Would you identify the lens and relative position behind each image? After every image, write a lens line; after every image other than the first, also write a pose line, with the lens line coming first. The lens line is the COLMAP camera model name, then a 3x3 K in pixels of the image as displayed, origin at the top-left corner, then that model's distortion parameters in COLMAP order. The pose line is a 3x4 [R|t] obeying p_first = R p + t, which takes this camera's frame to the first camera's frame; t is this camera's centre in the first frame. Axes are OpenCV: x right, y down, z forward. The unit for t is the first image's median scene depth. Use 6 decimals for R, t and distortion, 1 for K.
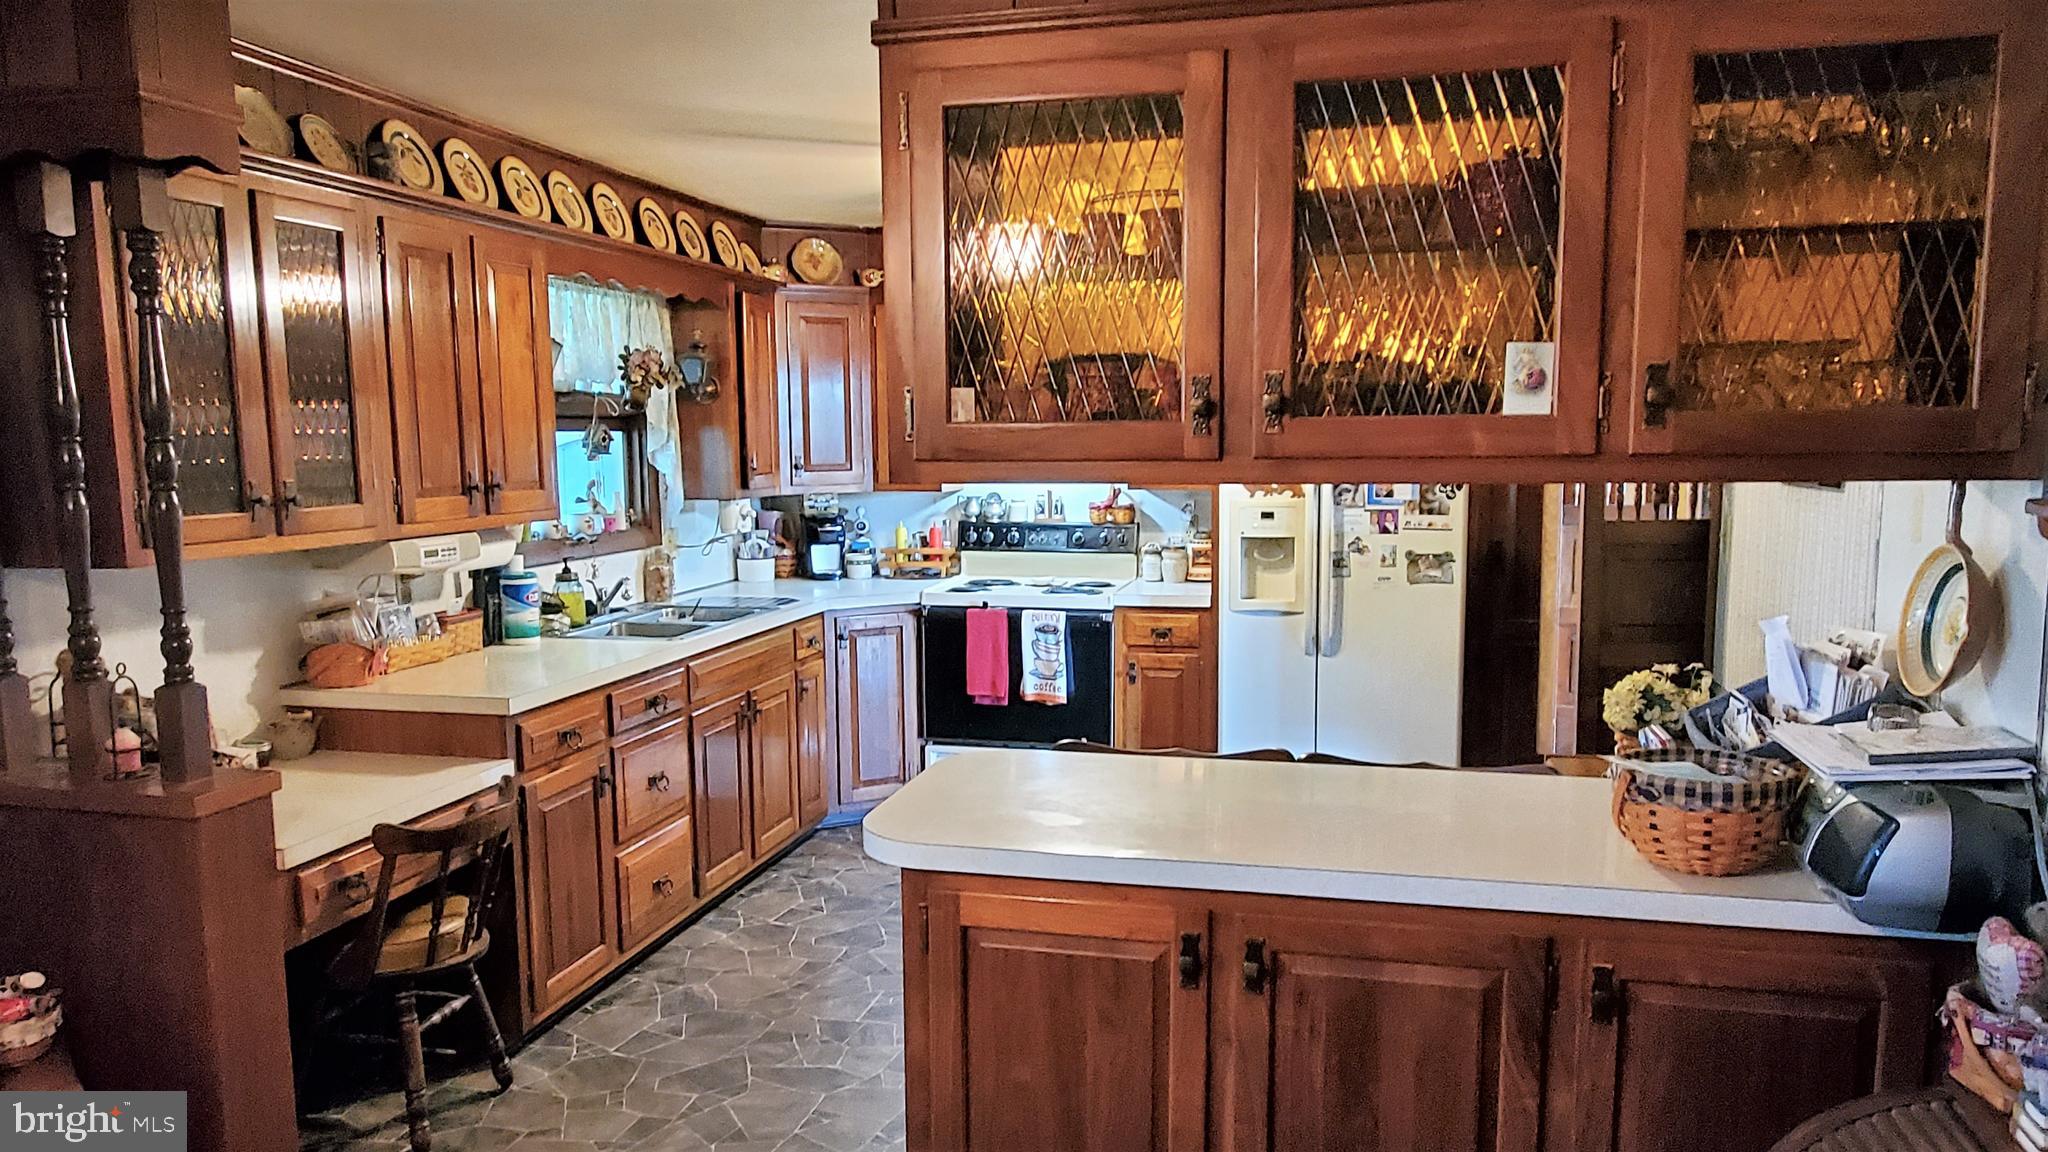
lens RADIAL K [[1525.0, 0, 1034.8], [0, 1525.0, 570.8], [0, 0, 1]] dist [0.002982, 0.005320]
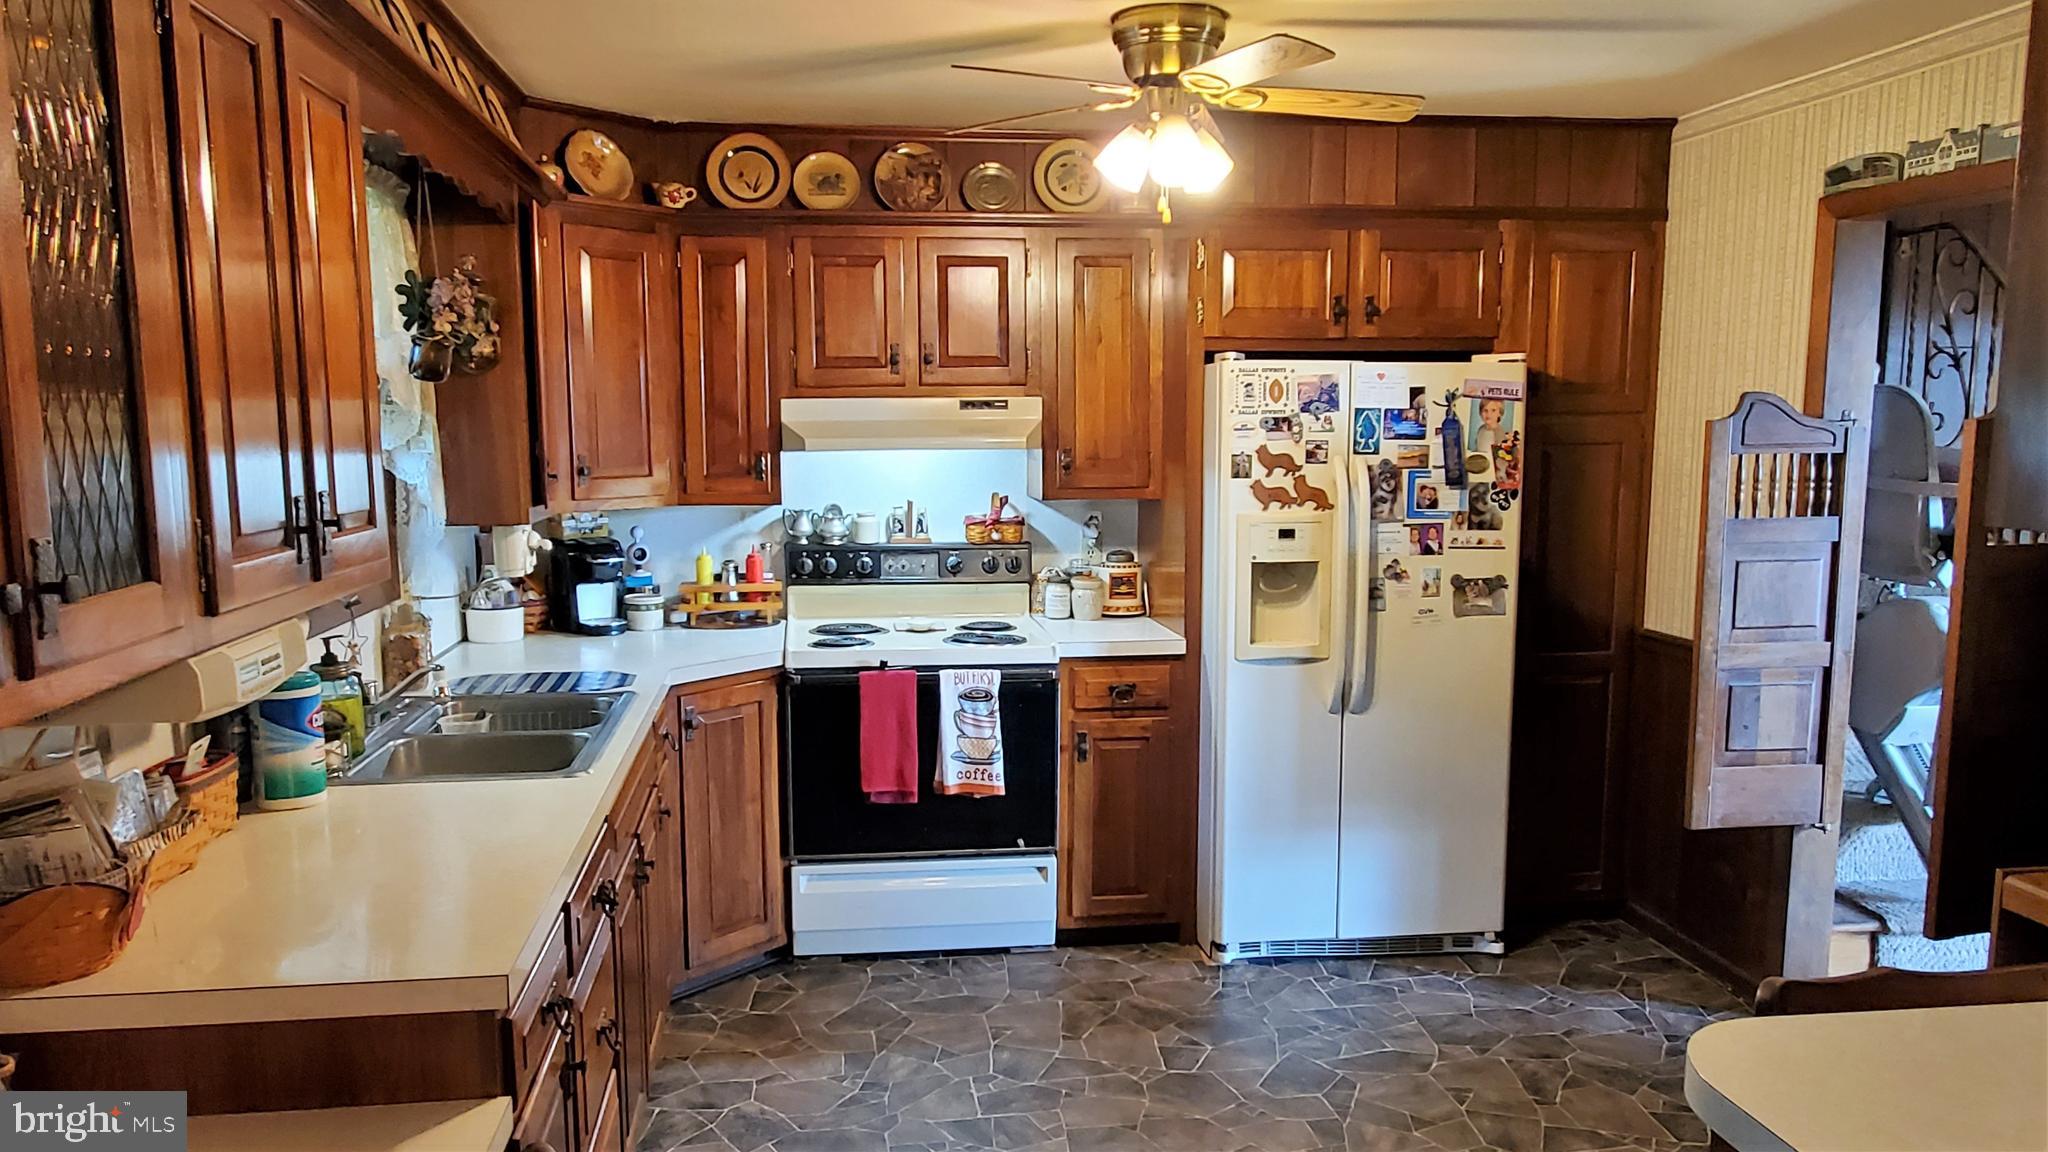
lens RADIAL K [[1525.0, 0, 1014.6], [0, 1525.0, 584.1], [0, 0, 1]] dist [0.002982, 0.005320]
pose [[0.927630, -0.032860, 0.372052, -0.241146], [0.026605, 0.999405, 0.021933, -0.029423], [-0.372551, -0.010448, 0.927953, 0.320333]]
